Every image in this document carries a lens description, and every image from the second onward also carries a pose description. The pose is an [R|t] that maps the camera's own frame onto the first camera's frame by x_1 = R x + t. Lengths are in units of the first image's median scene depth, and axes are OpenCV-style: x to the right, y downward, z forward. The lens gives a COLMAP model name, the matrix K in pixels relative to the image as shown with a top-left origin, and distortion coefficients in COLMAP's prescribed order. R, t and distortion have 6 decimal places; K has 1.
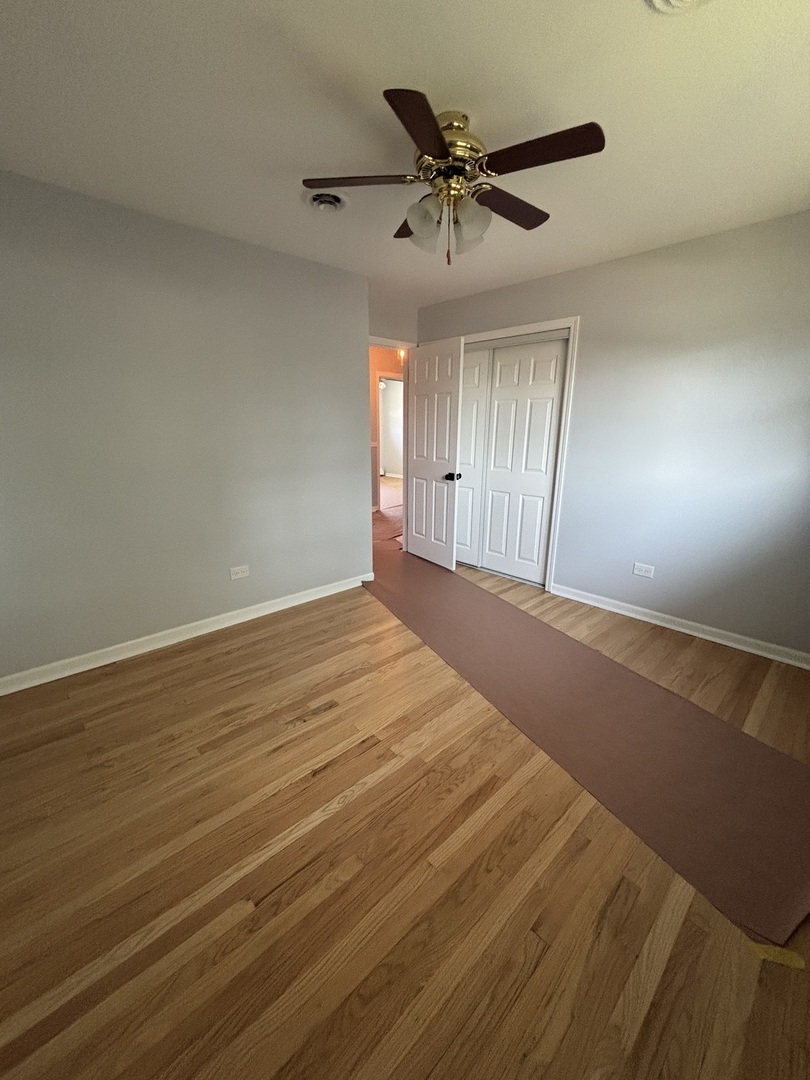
lens RADIAL K [[430.0, 0, 402.4], [0, 430.0, 544.8], [0, 0, 1]] dist [-0.002251, -0.000377]
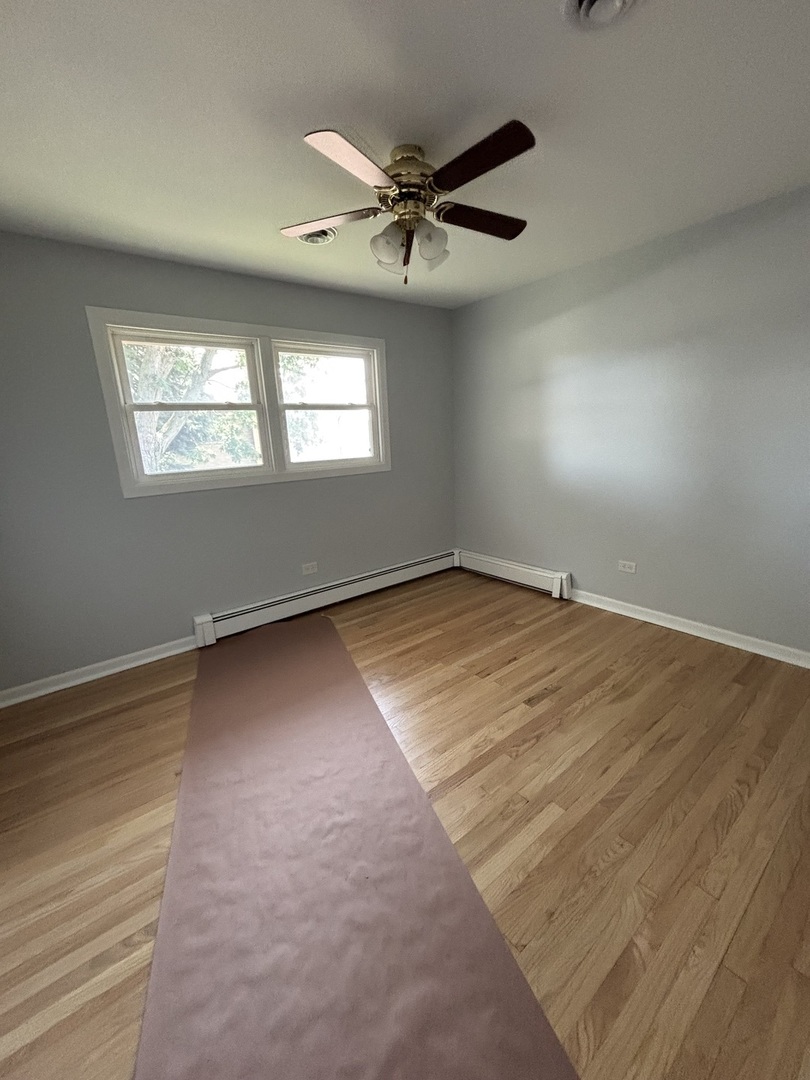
lens RADIAL K [[430.0, 0, 402.4], [0, 430.0, 544.8], [0, 0, 1]] dist [-0.002251, -0.000377]
pose [[-0.995566, 0.017092, 0.092497, 0.040100], [0.061733, 0.860669, 0.505409, -0.535576], [-0.070970, 0.508878, -0.857908, 1.879340]]
